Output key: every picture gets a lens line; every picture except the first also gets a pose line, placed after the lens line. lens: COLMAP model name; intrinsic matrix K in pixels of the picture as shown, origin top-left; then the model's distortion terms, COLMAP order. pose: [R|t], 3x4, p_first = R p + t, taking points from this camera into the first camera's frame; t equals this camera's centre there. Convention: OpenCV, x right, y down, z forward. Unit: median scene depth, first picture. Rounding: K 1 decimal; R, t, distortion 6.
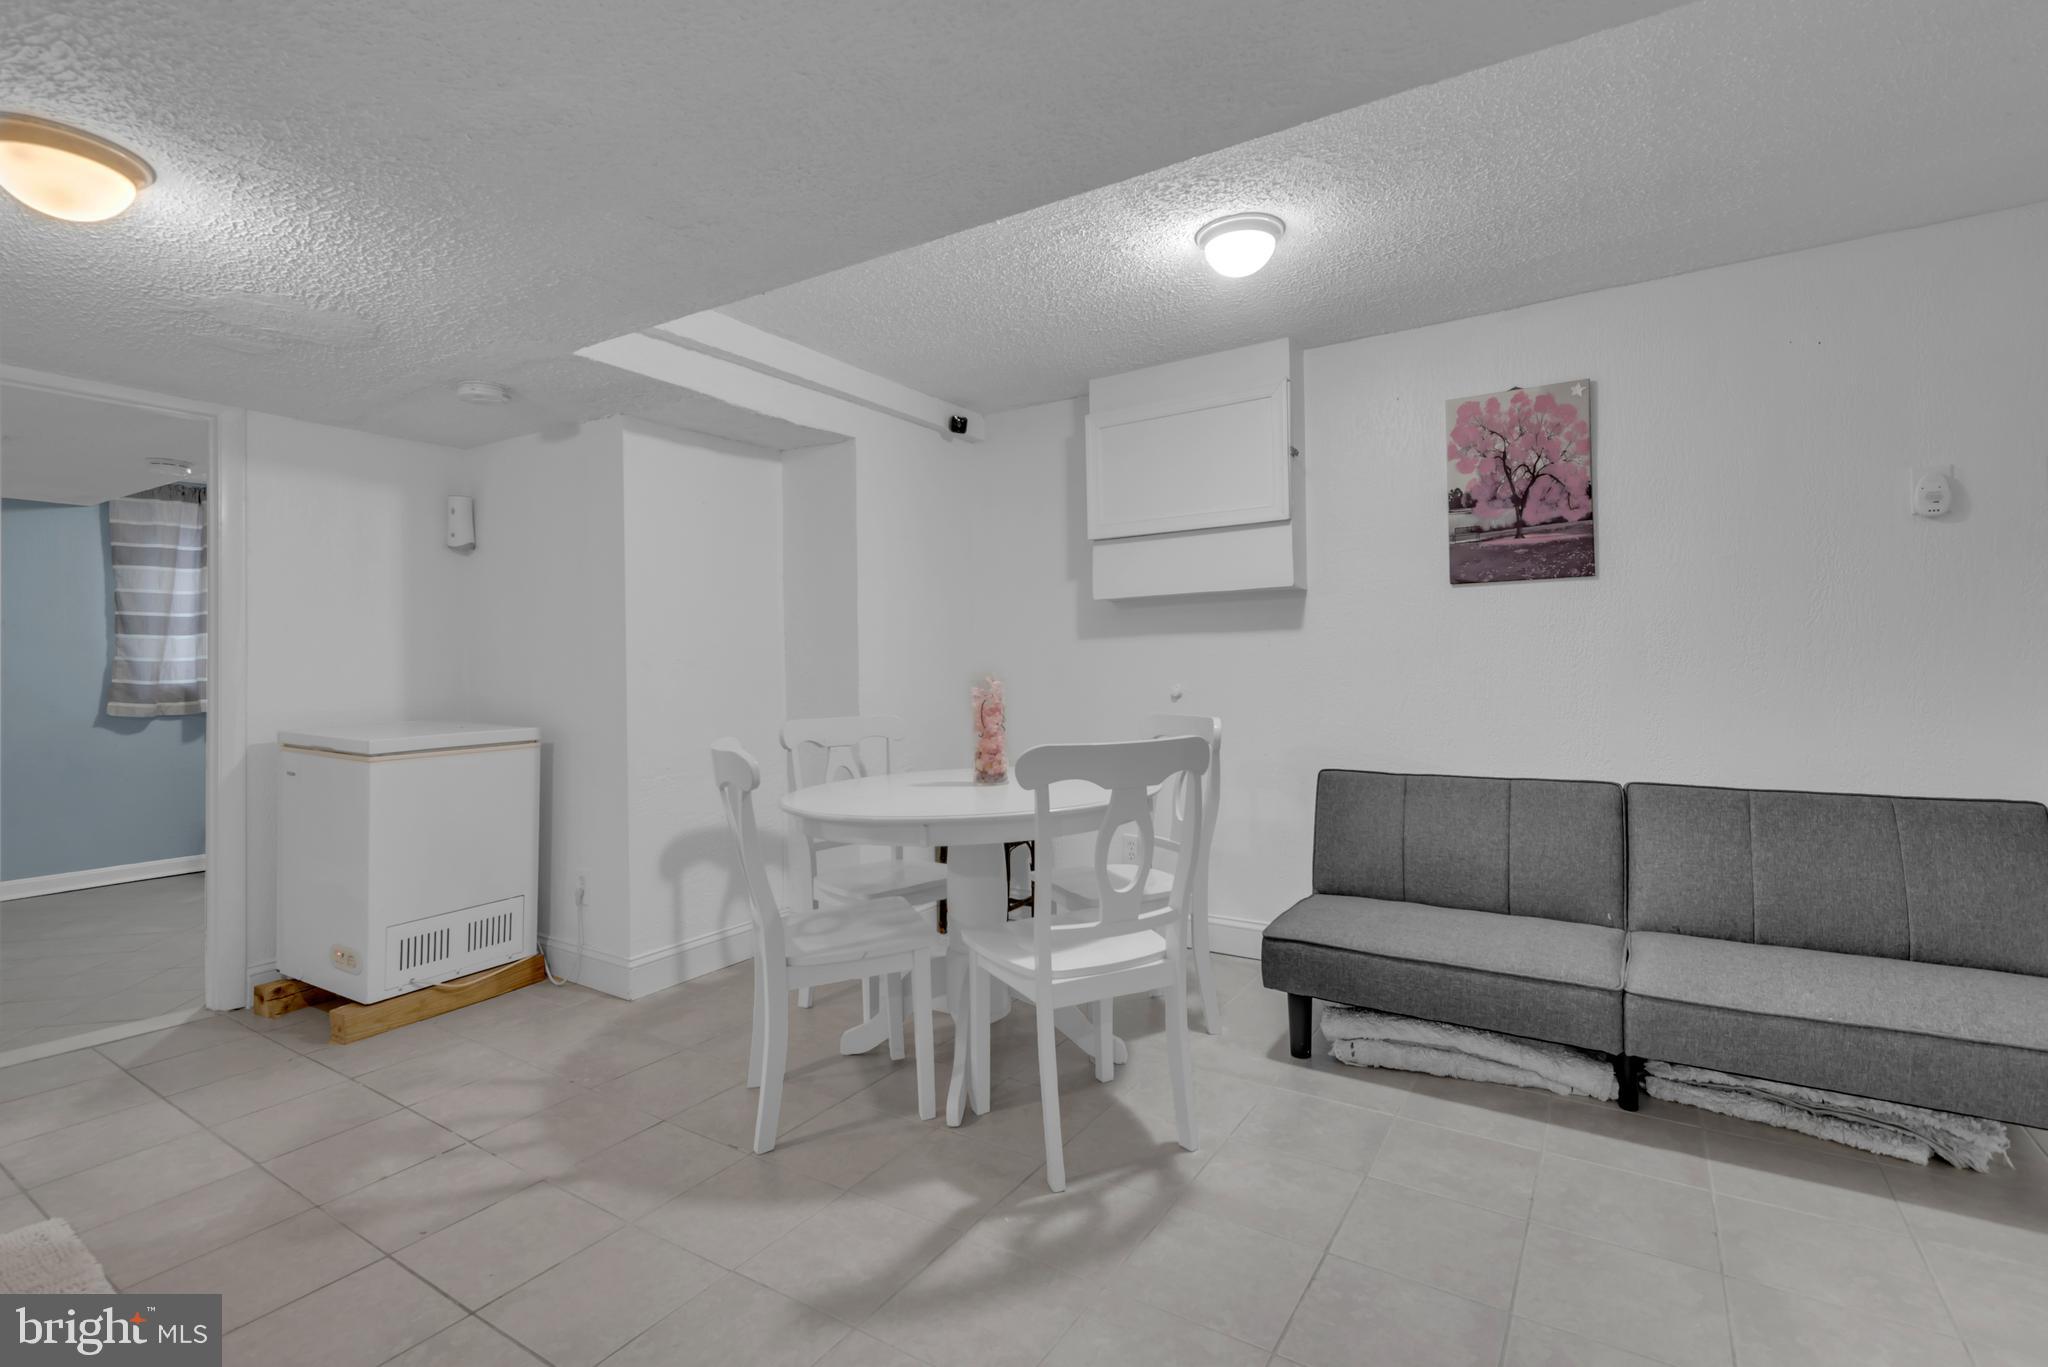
lens RADIAL K [[927.9, 0, 1022.1], [0, 927.9, 674.3], [0, 0, 1]] dist [0.030993, -0.018974]
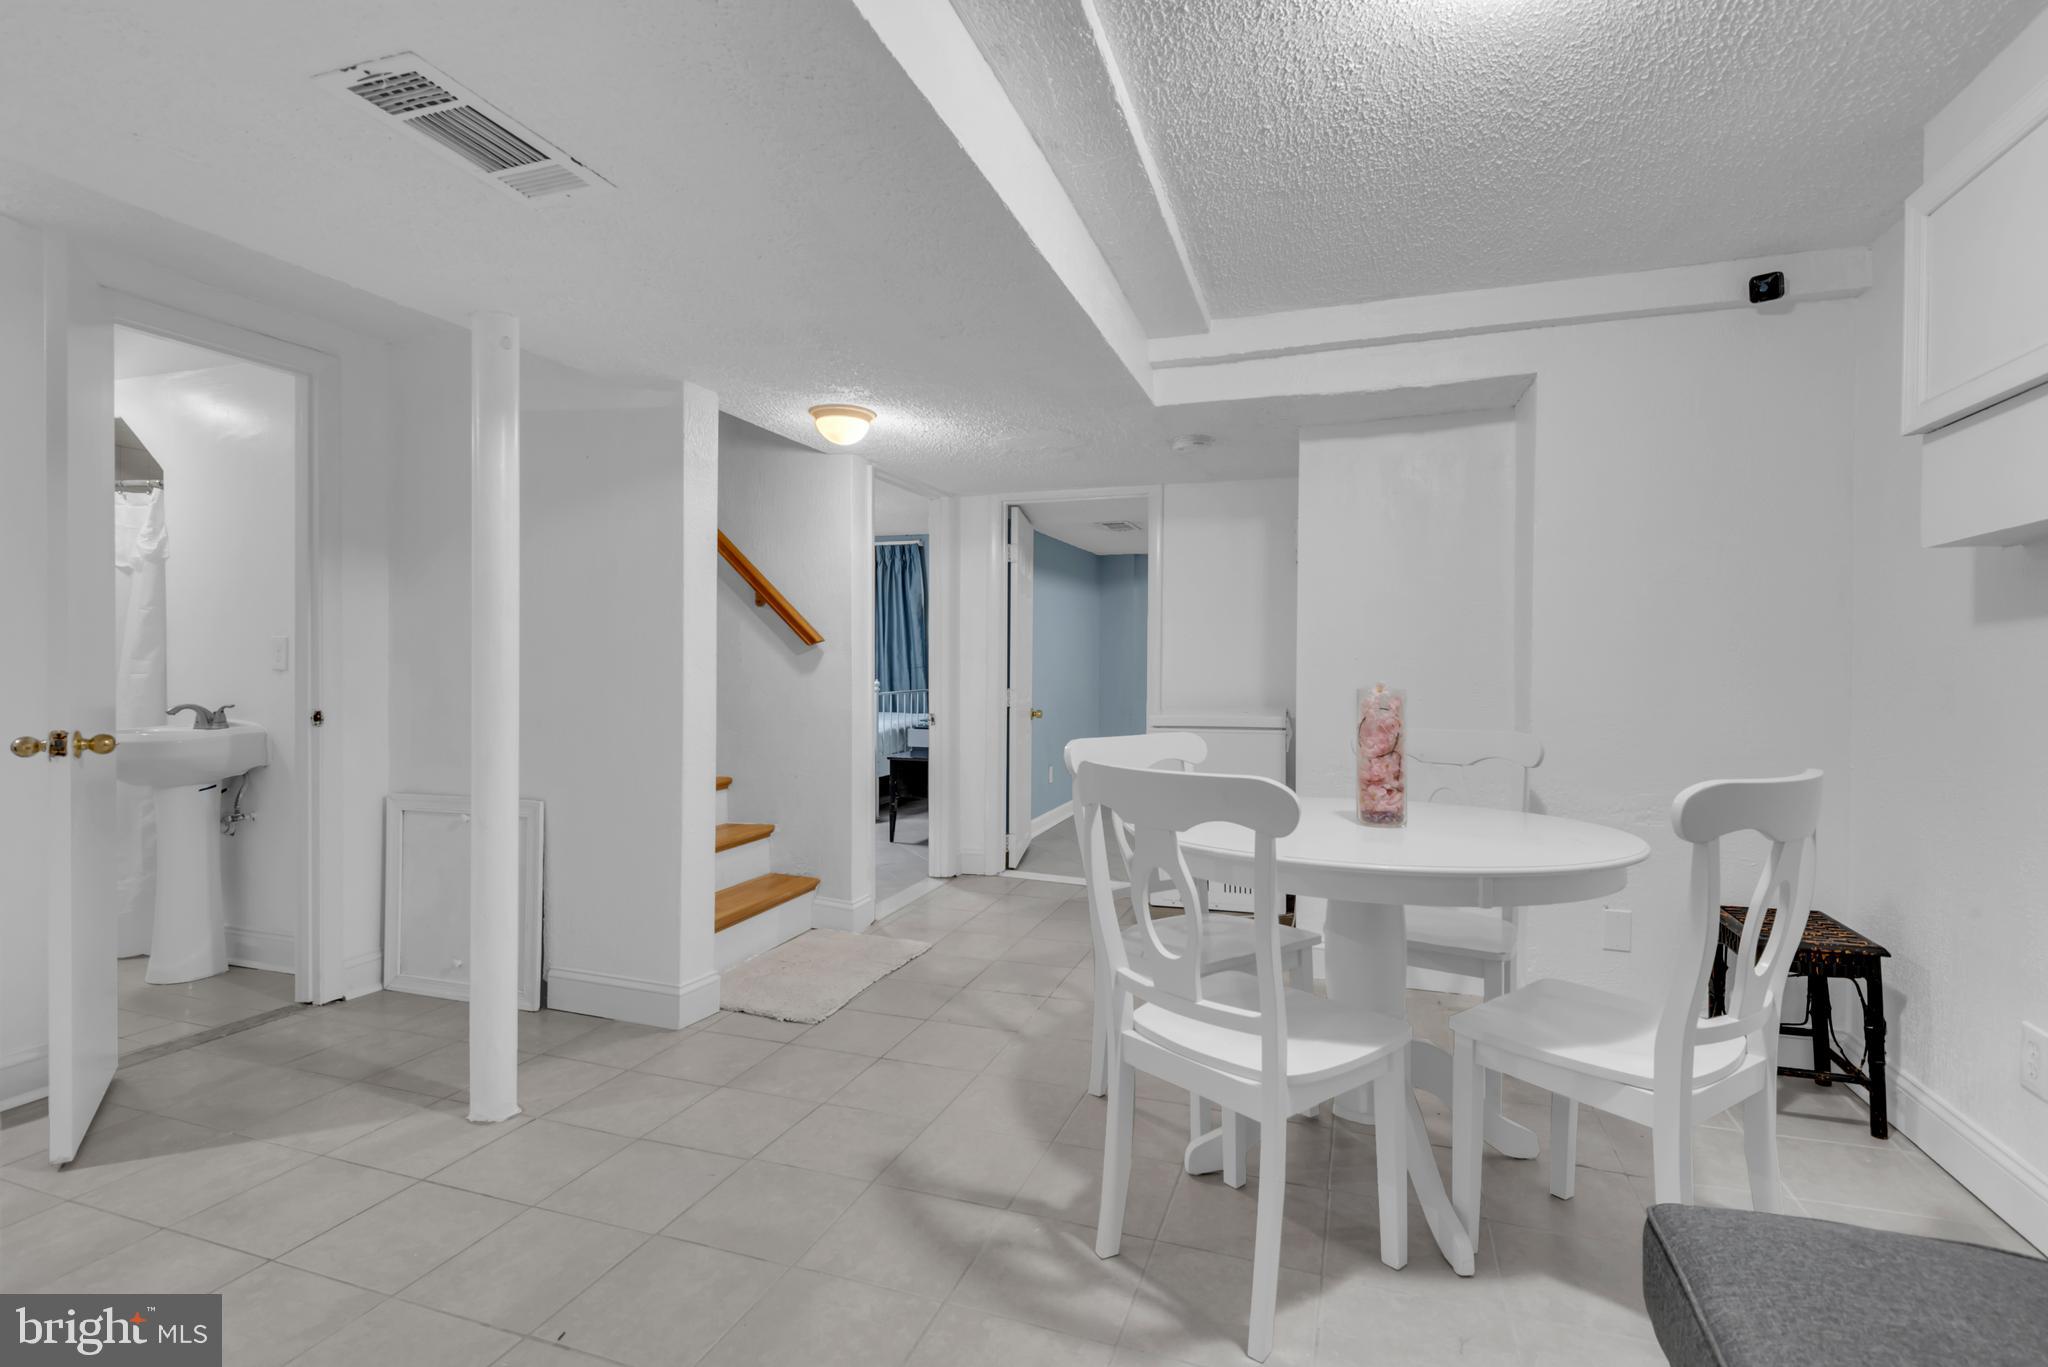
lens RADIAL K [[940.3, 0, 1024.0], [0, 940.3, 683.5], [0, 0, 1]] dist [0.032850, -0.019446]
pose [[0.242556, 0.033713, -0.969551, 0.789681], [-0.008202, 0.999432, 0.032700, -0.027250], [0.970103, 0.000021, 0.242695, 0.621437]]
